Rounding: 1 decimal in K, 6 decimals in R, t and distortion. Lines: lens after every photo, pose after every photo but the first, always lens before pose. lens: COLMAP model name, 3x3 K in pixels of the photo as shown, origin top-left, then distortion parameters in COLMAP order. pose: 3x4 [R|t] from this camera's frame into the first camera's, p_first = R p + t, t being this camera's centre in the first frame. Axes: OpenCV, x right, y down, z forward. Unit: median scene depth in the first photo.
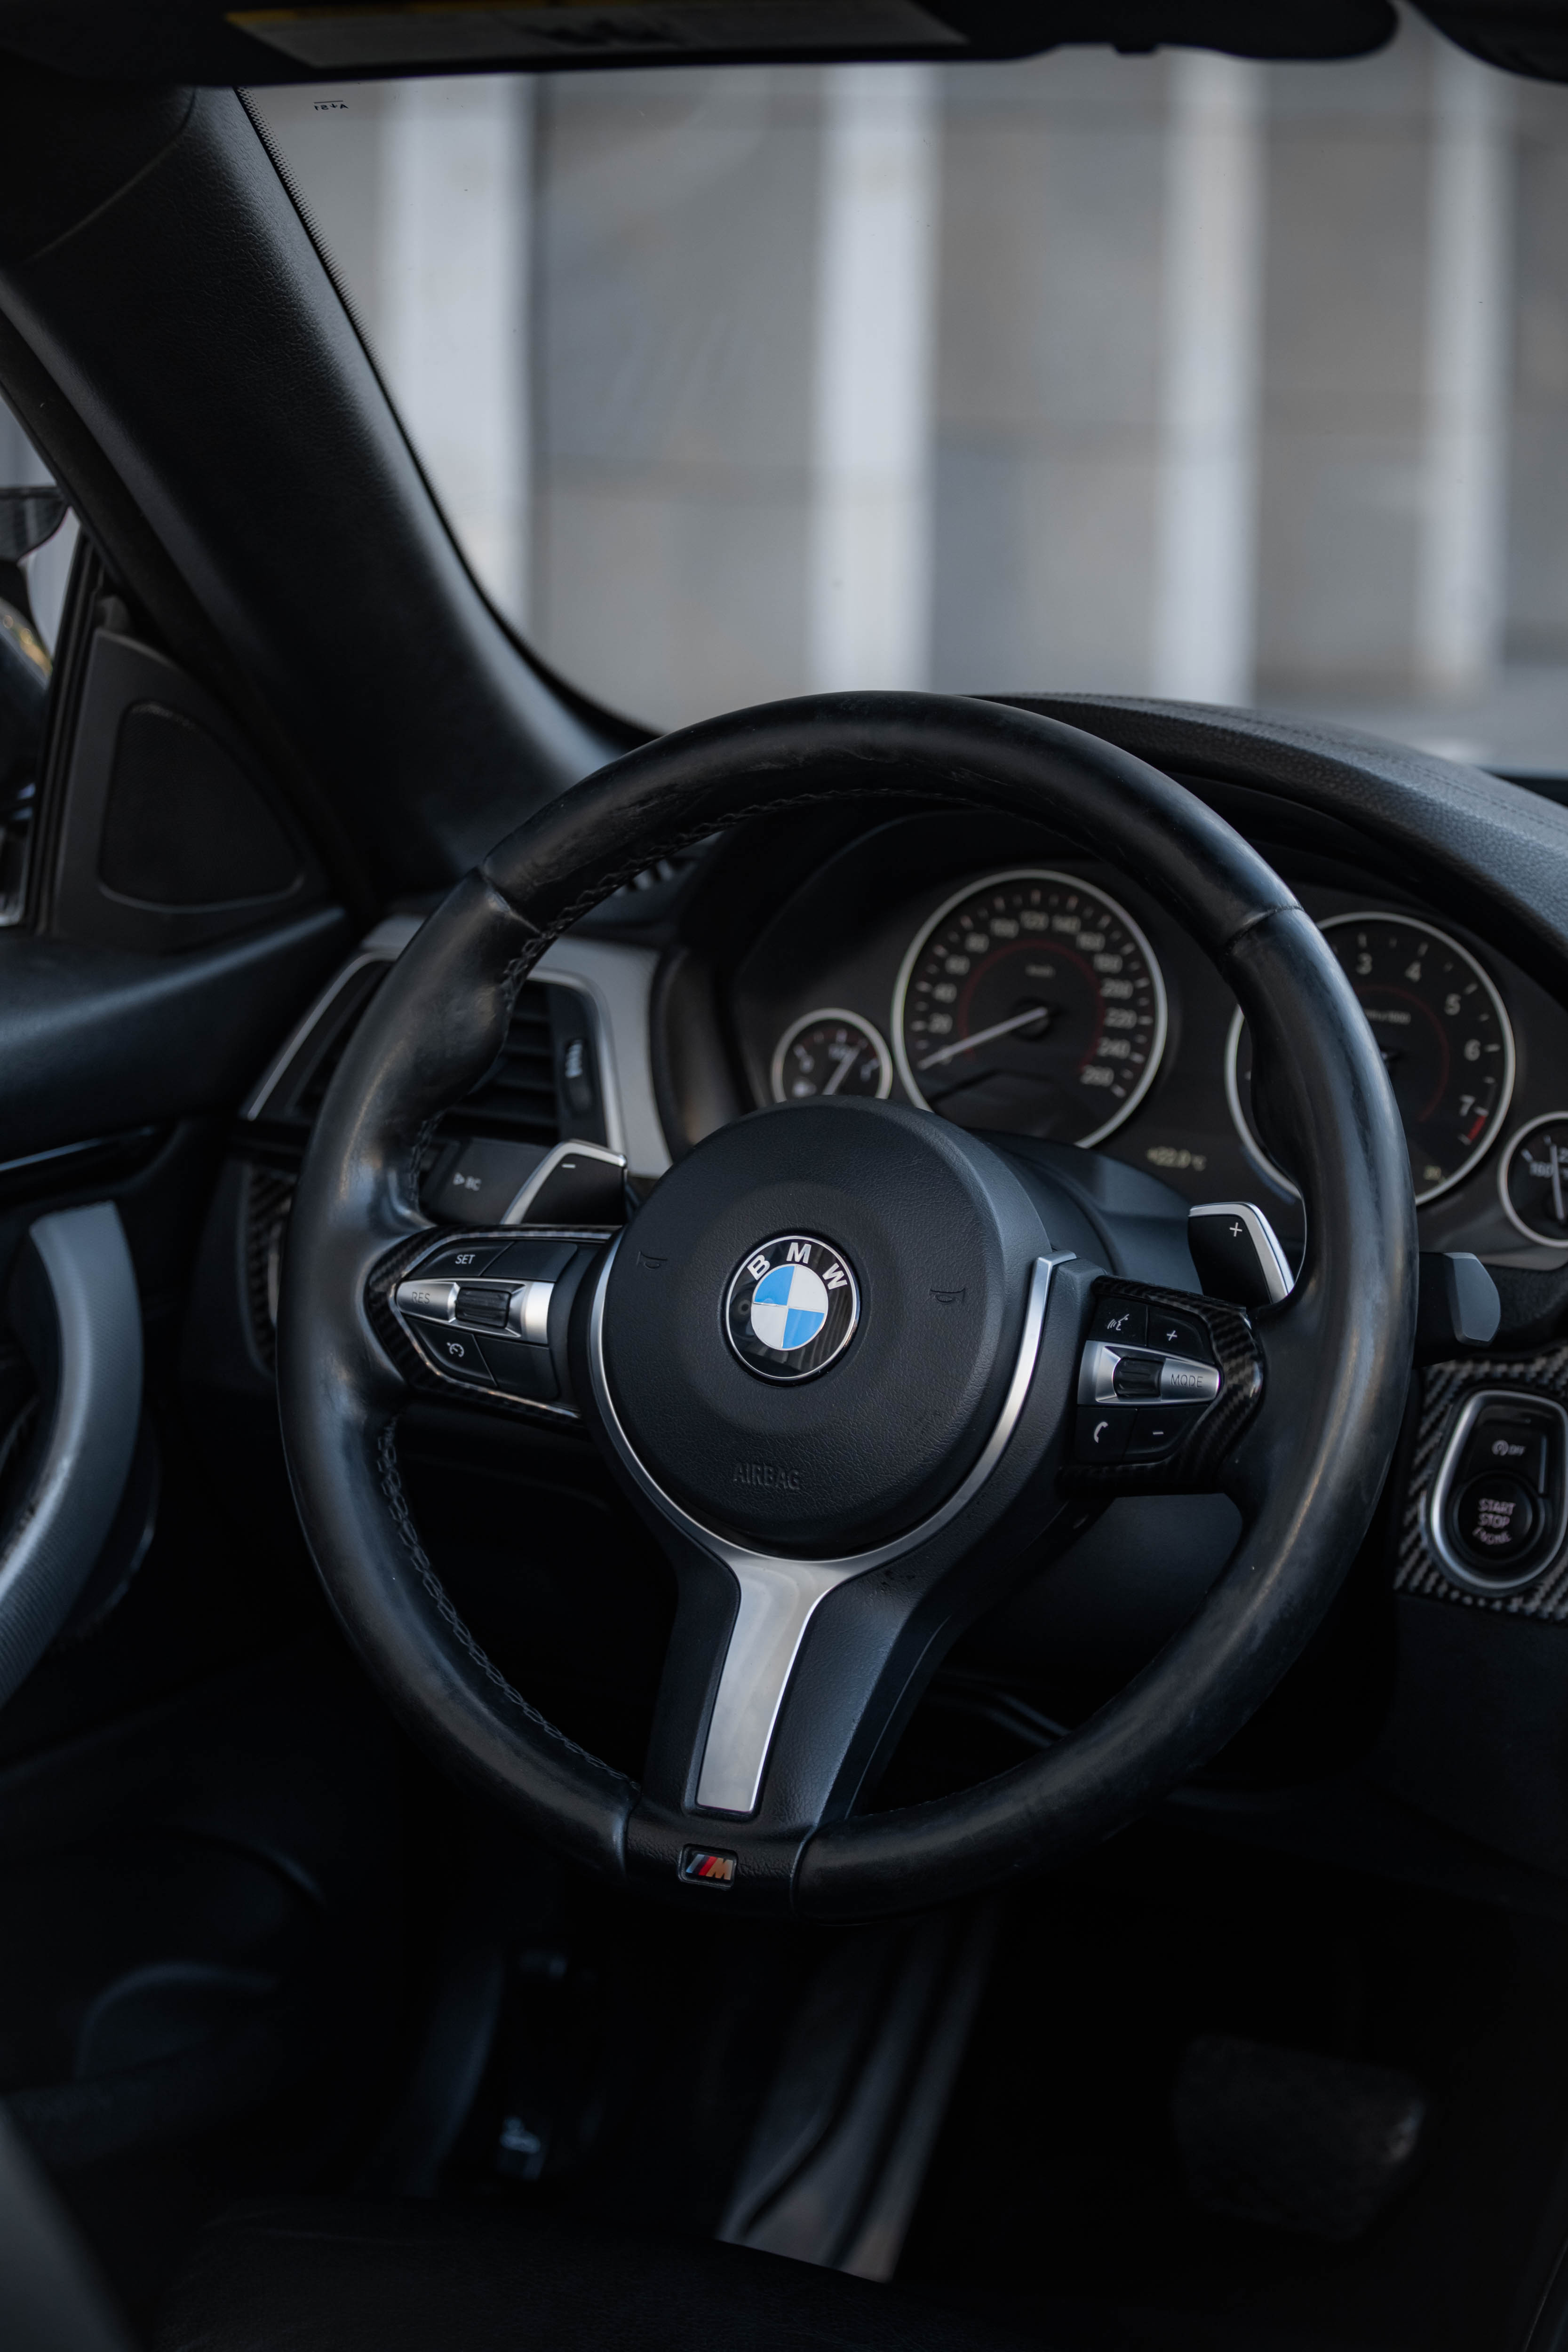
lens RADIAL K [[5443.5, 0, 784.0], [0, 5443.5, 1176.0], [0, 0, 1]] dist [-0.138885, 0.015773]
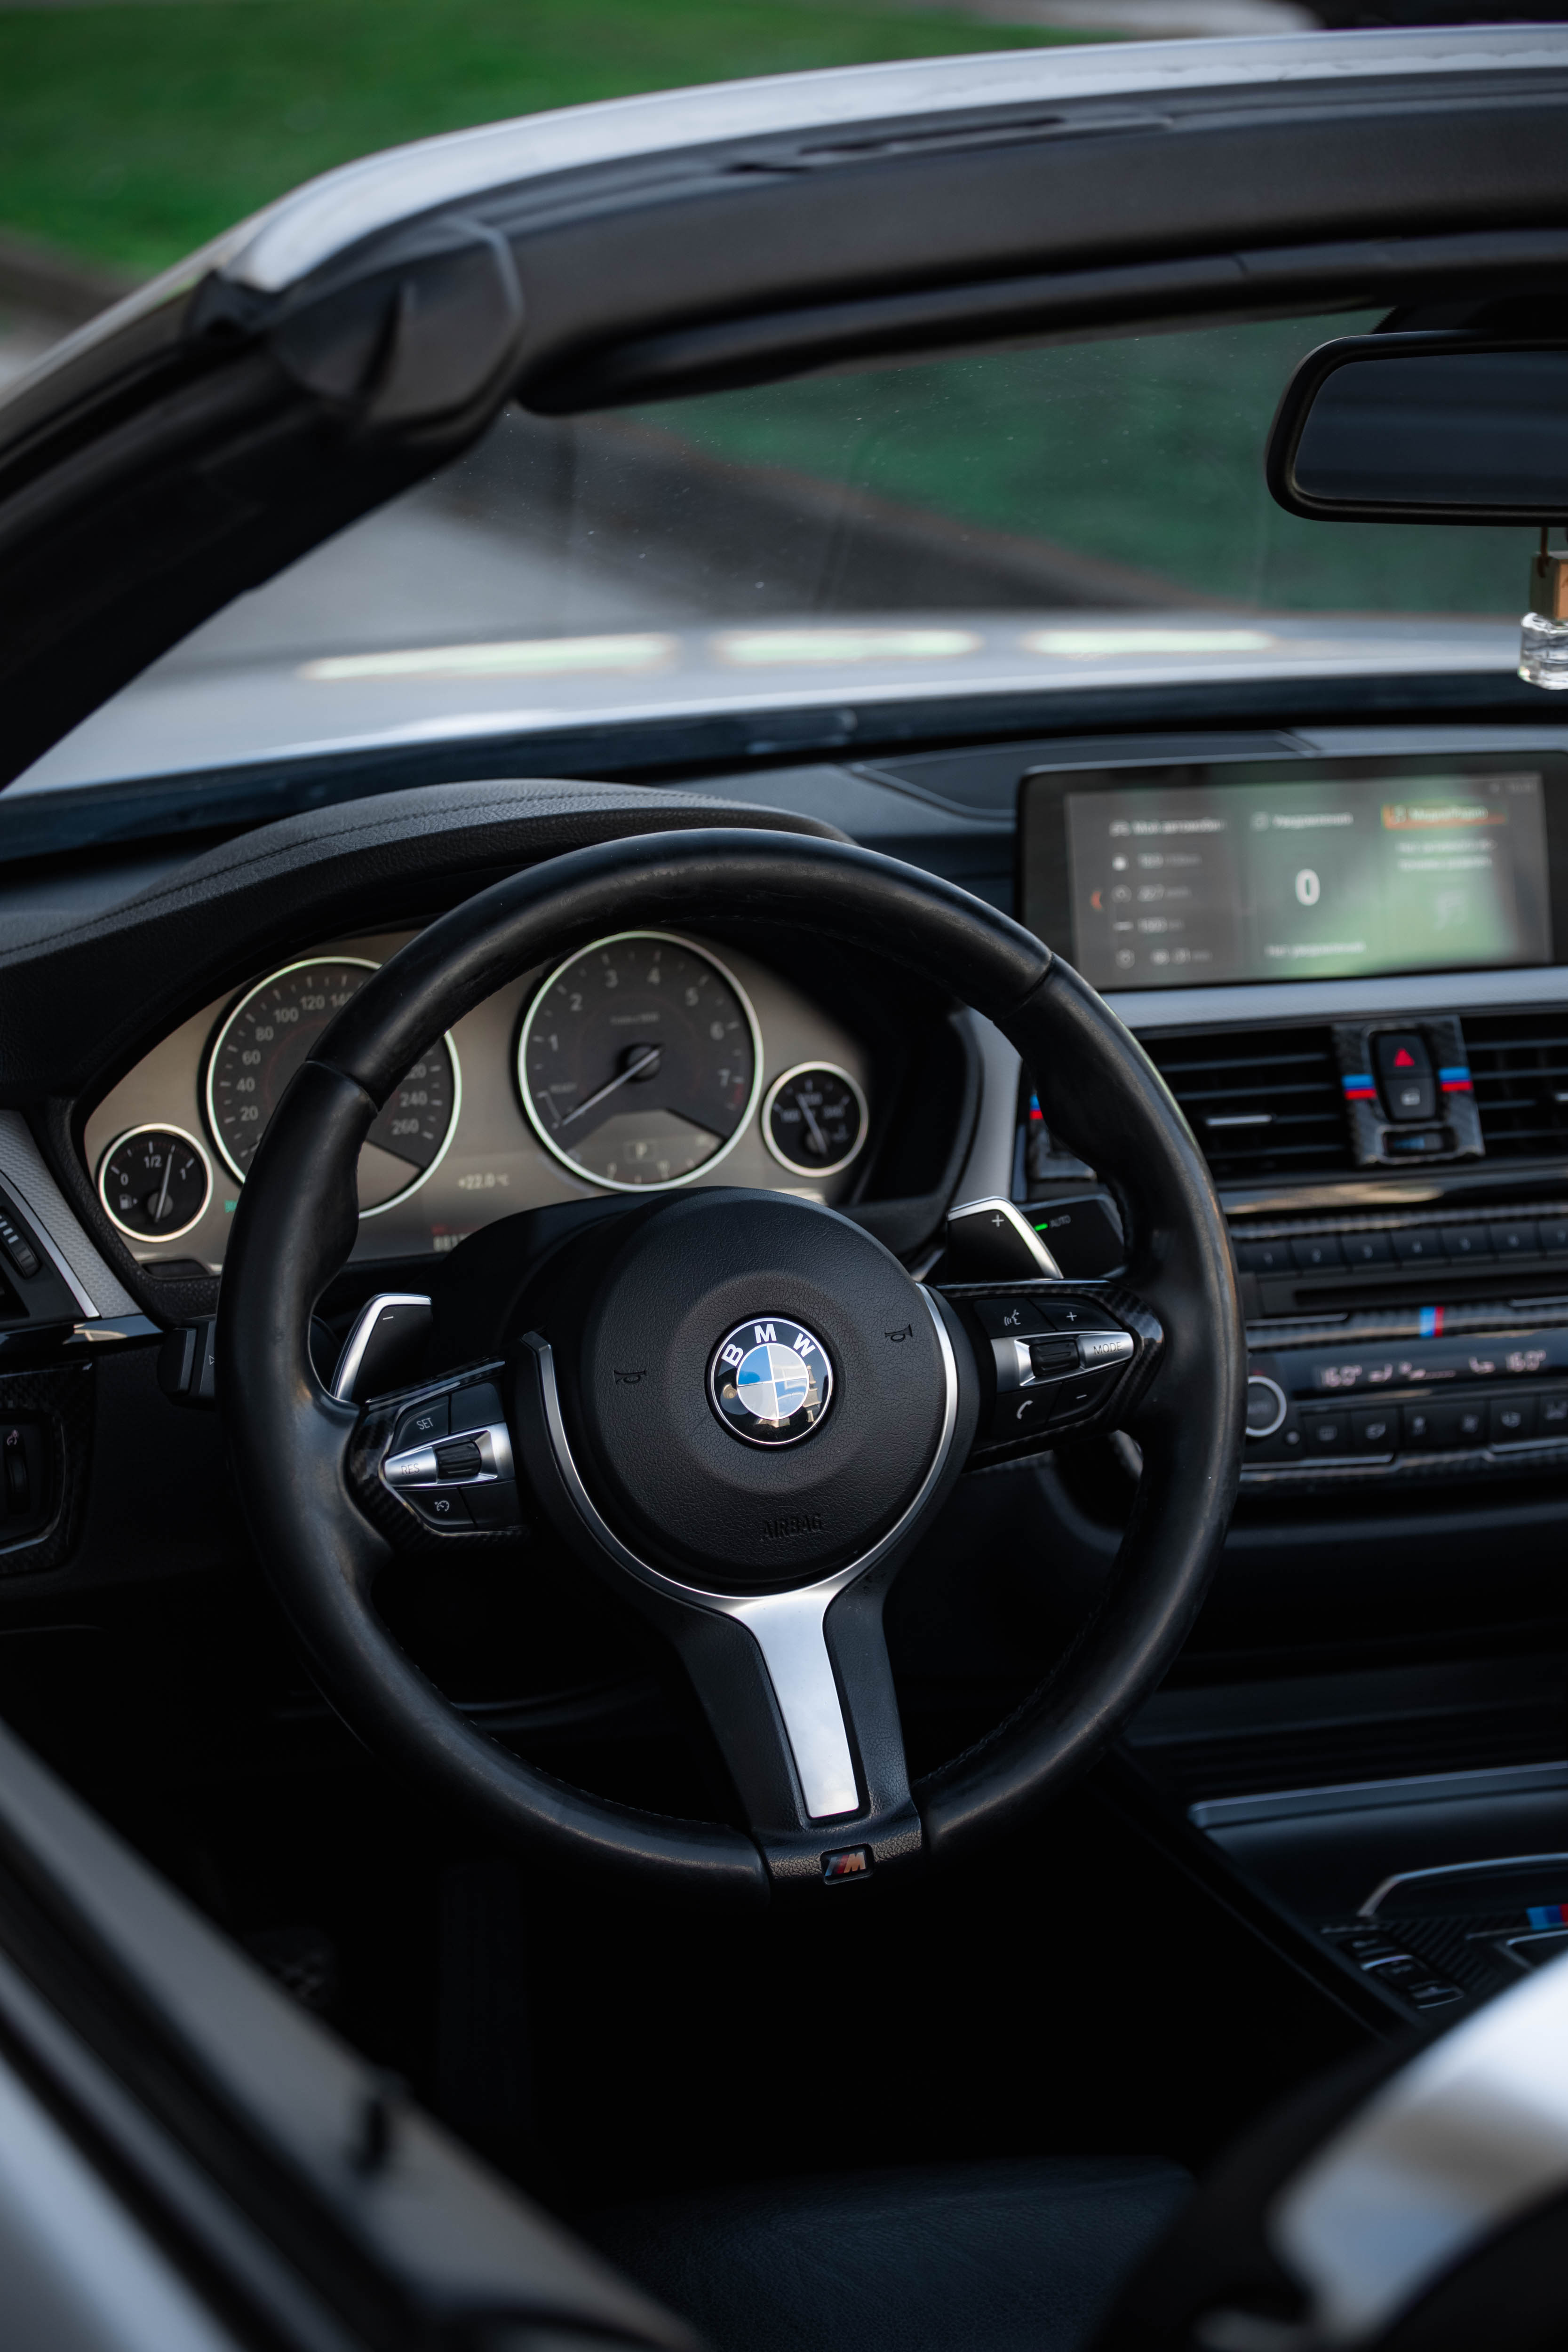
lens RADIAL K [[5443.5, 0, 784.0], [0, 5443.5, 1176.0], [0, 0, 1]] dist [-0.138885, 0.015773]
pose [[0.619196, -0.237596, 0.748428, -0.842301], [0.175083, 0.970904, 0.163372, -0.204031], [-0.765469, 0.029878, 0.642779, 0.257921]]
